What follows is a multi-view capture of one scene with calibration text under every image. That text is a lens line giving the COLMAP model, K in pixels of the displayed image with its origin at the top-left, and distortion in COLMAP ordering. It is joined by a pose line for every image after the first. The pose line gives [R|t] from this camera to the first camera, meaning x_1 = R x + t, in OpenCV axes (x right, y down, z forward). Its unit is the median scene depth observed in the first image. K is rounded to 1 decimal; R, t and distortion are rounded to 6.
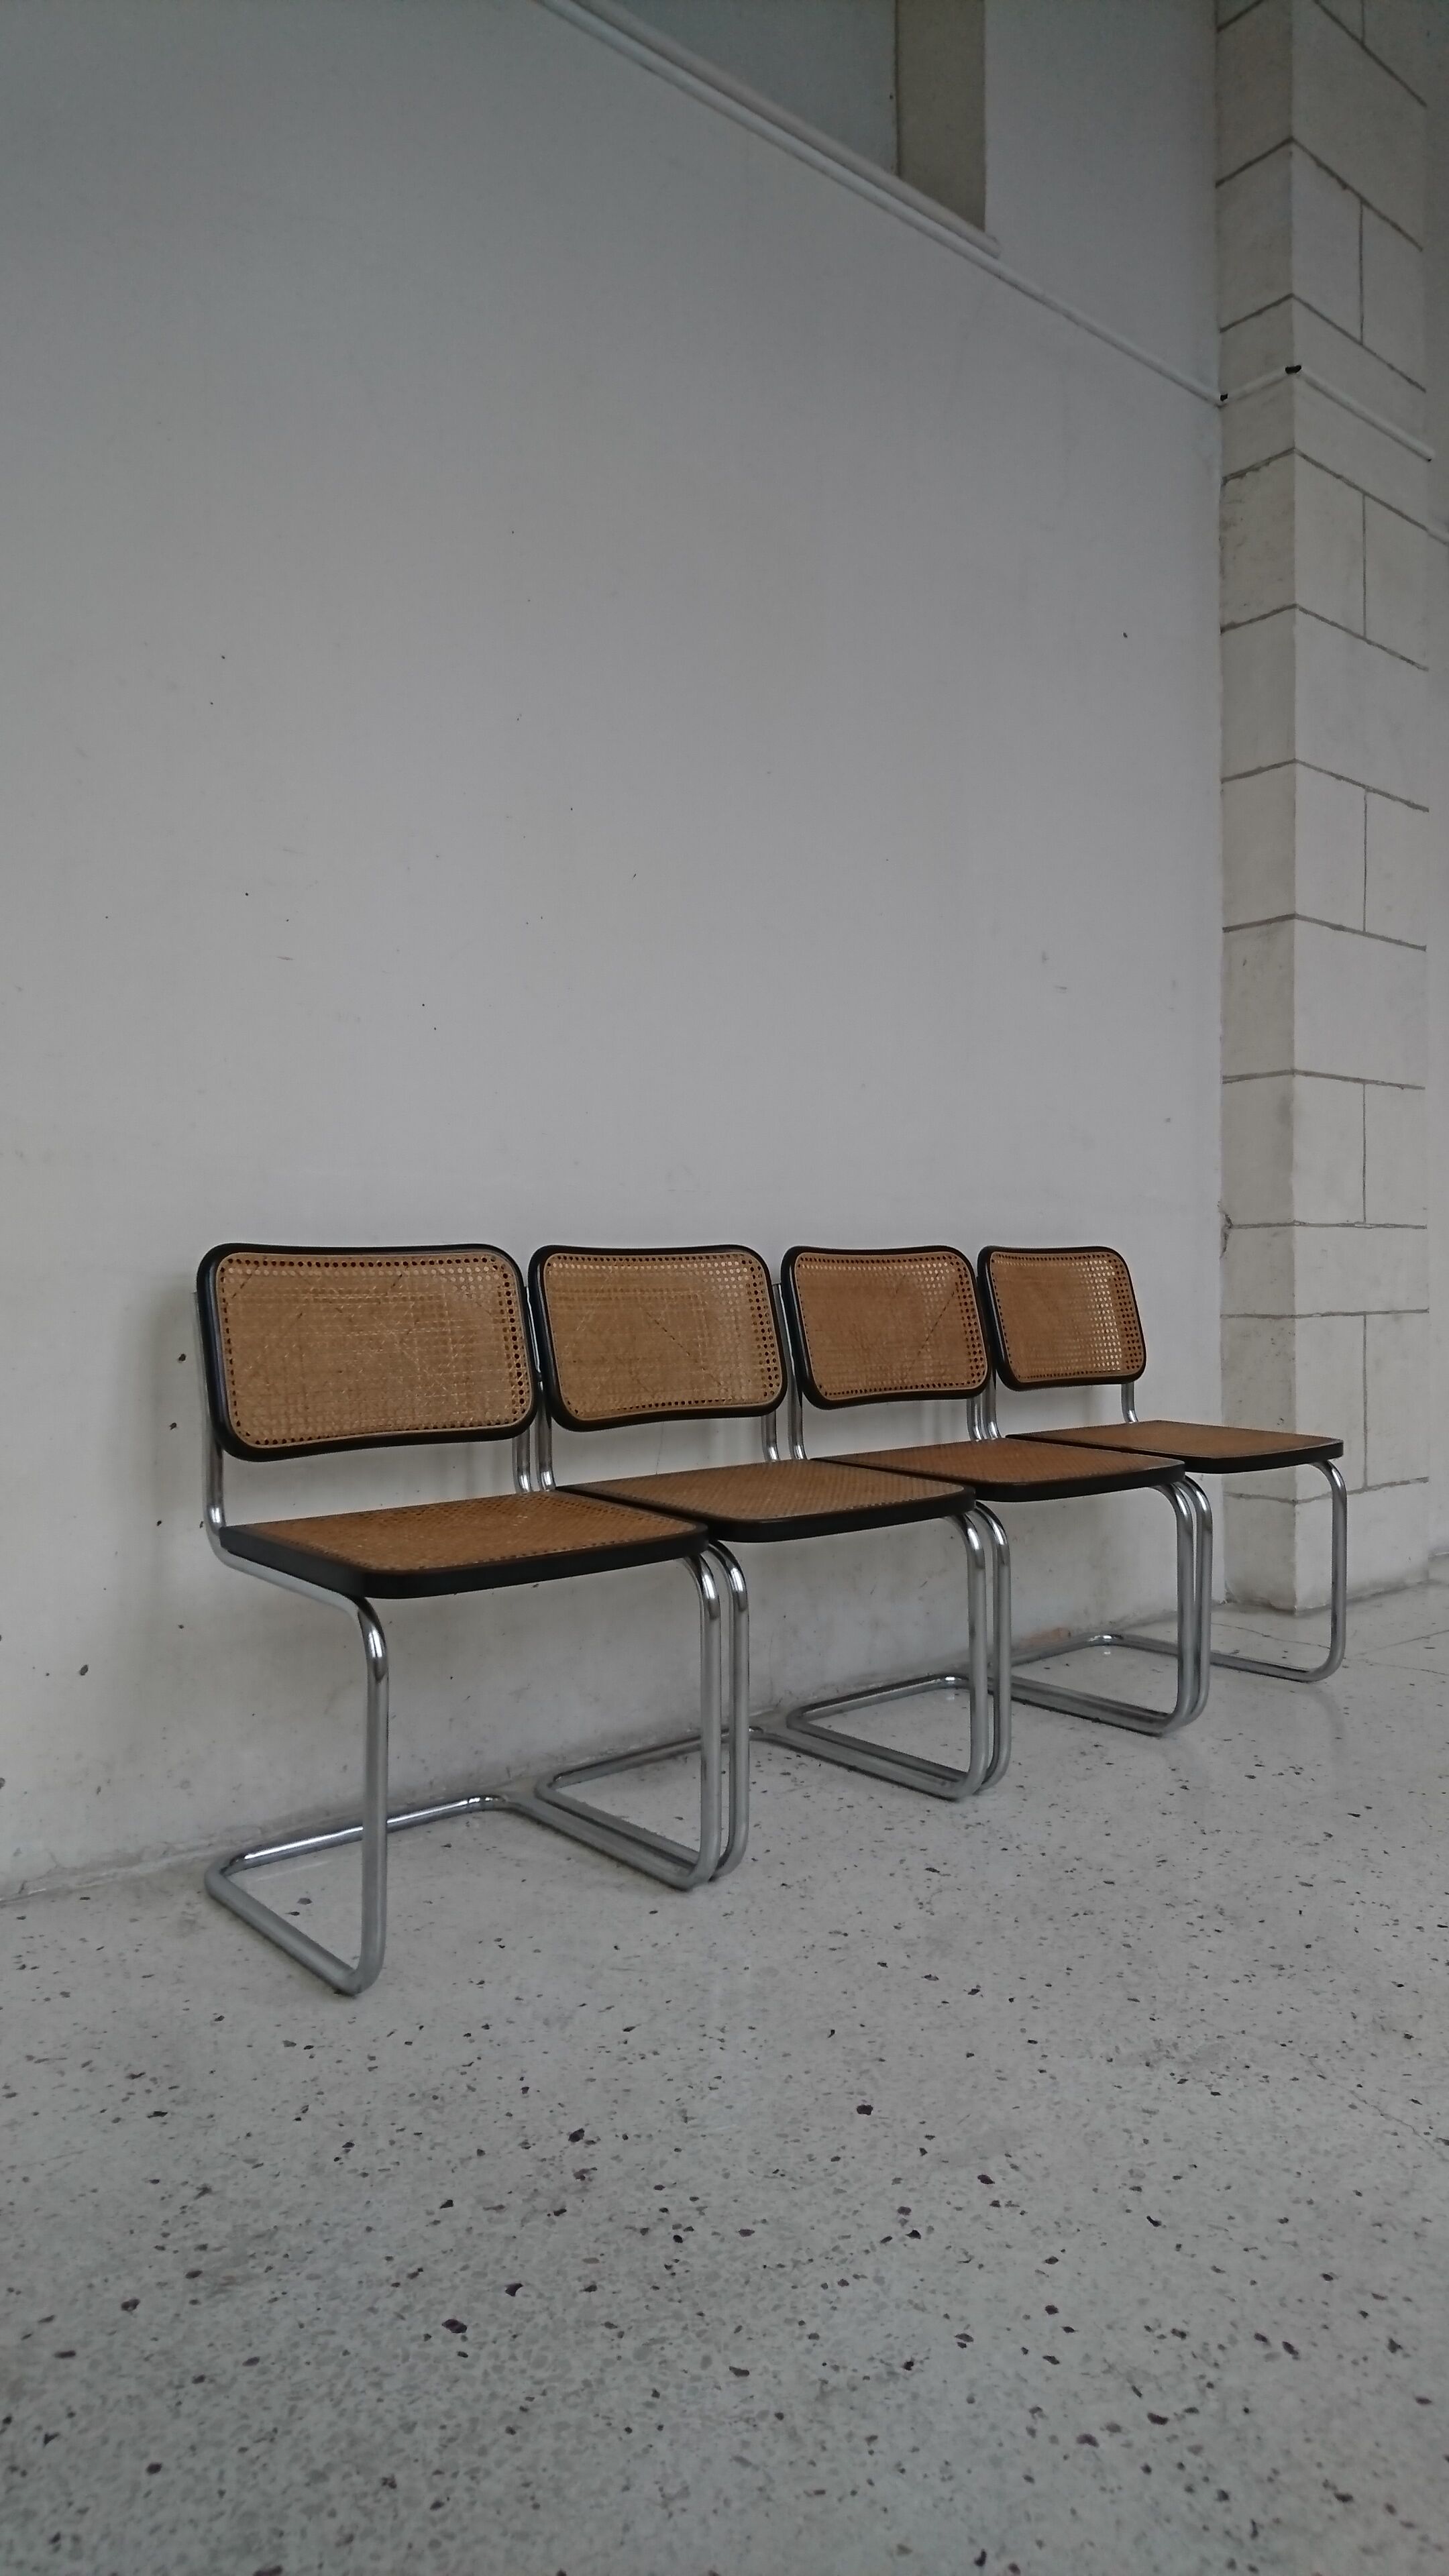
lens RADIAL K [[1608.5, 0, 724.5], [0, 1608.5, 1288.0], [0, 0, 1]] dist [0.065940, -0.092156]
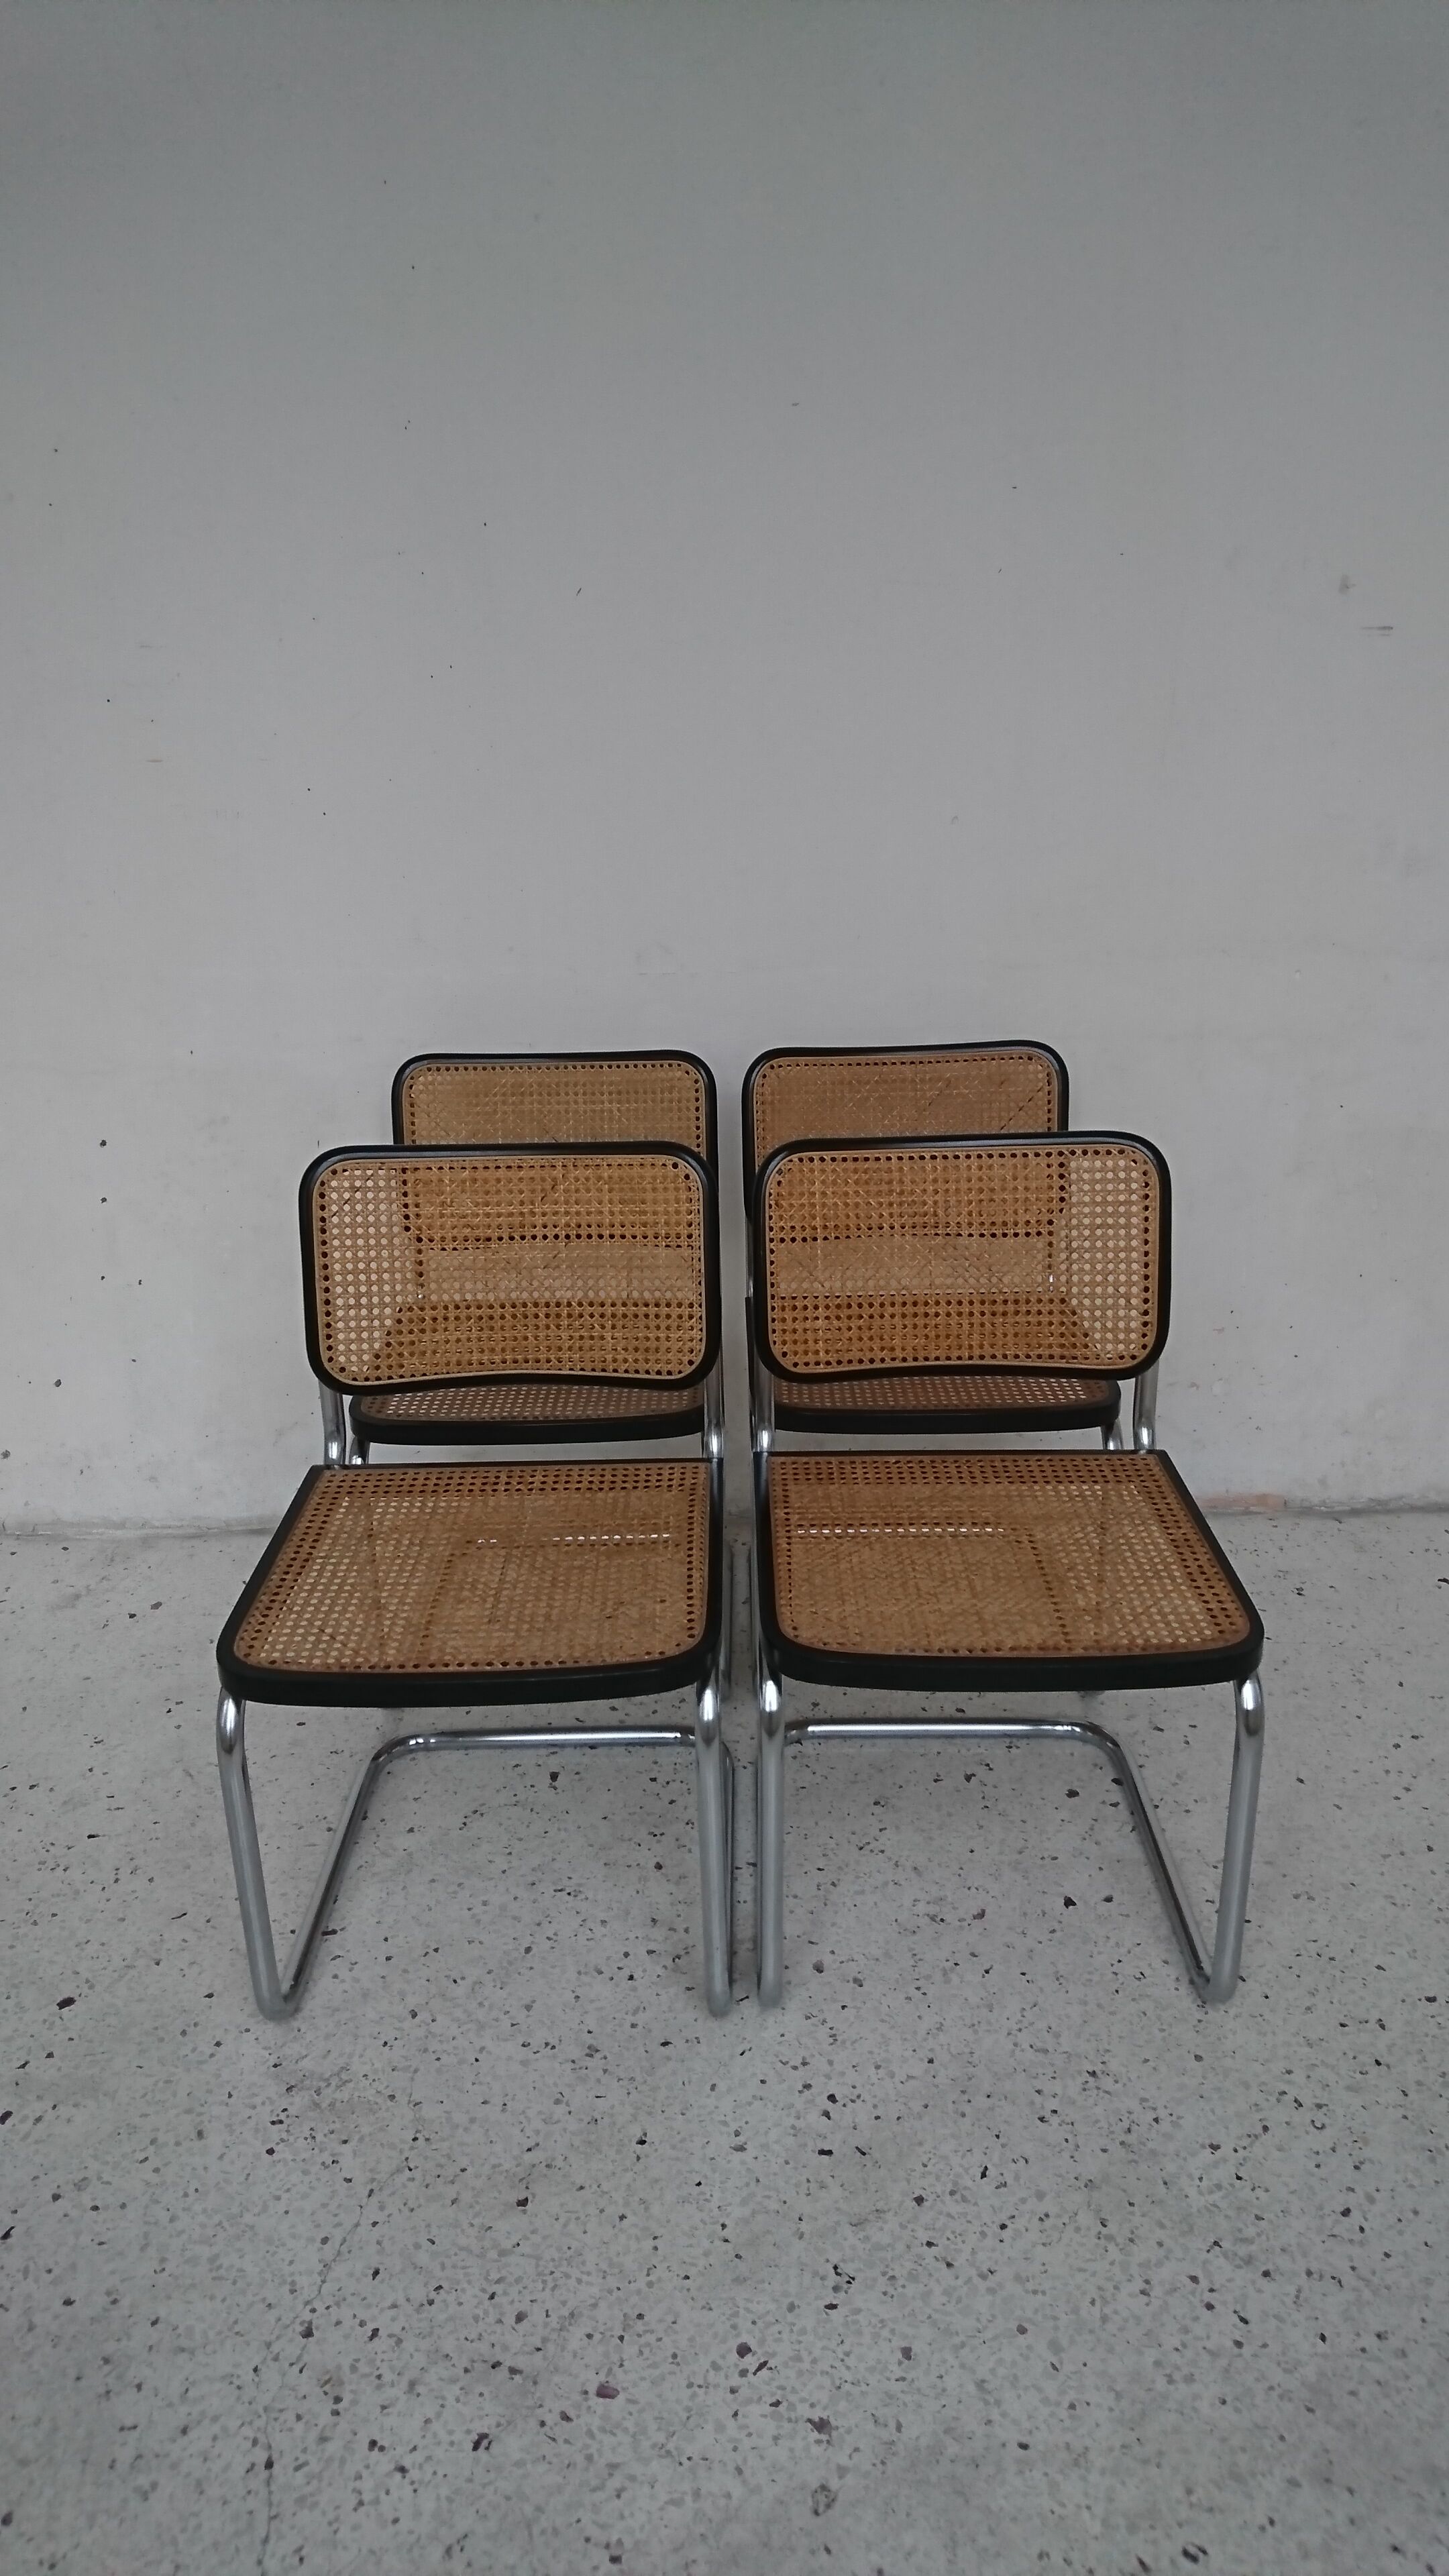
lens RADIAL K [[1603.5, 0, 740.0], [0, 1603.5, 1295.7], [0, 0, 1]] dist [0.095353, -0.131691]
pose [[0.771793, 0.210907, -0.599878, 0.649065], [0.004285, 0.941645, 0.336580, -0.215170], [0.635859, -0.262341, 0.725852, 0.379914]]
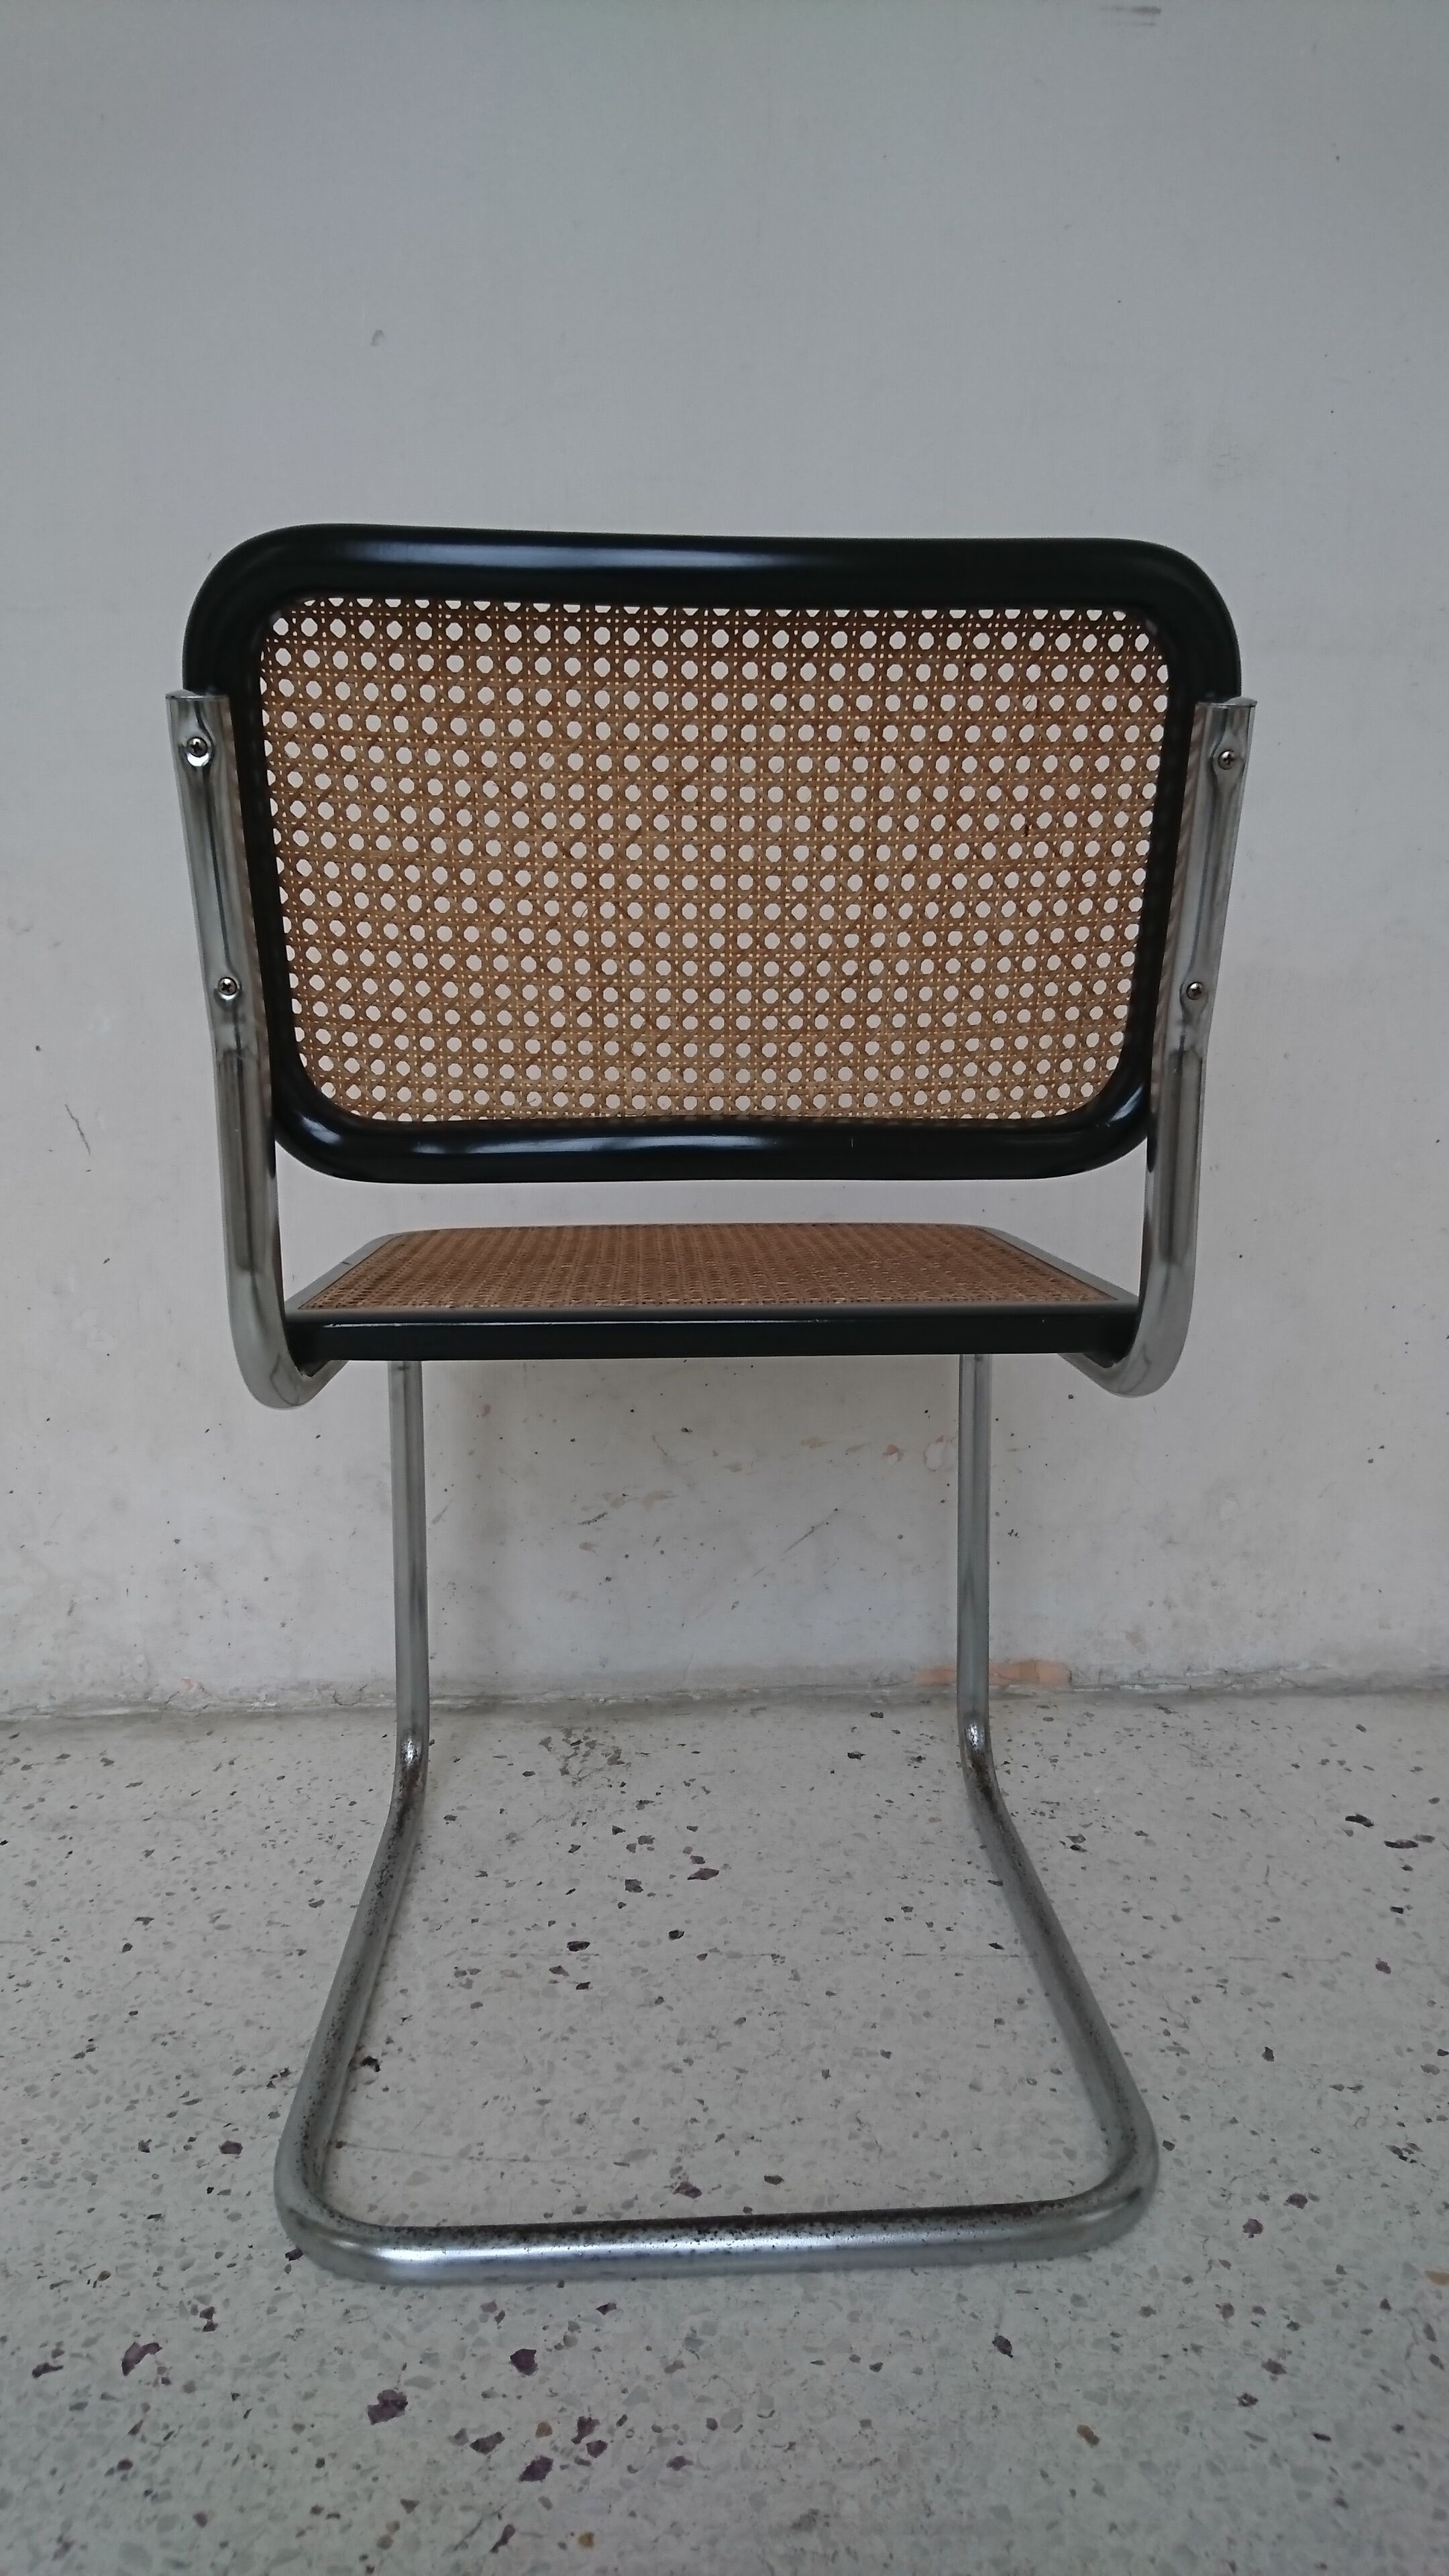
lens RADIAL K [[1608.5, 0, 724.5], [0, 1608.5, 1288.0], [0, 0, 1]] dist [0.065940, -0.092156]
pose [[0.792666, 0.118669, -0.597995, 0.544126], [-0.010924, 0.983480, 0.180686, 0.043547], [0.609558, -0.136691, 0.780868, 0.855831]]
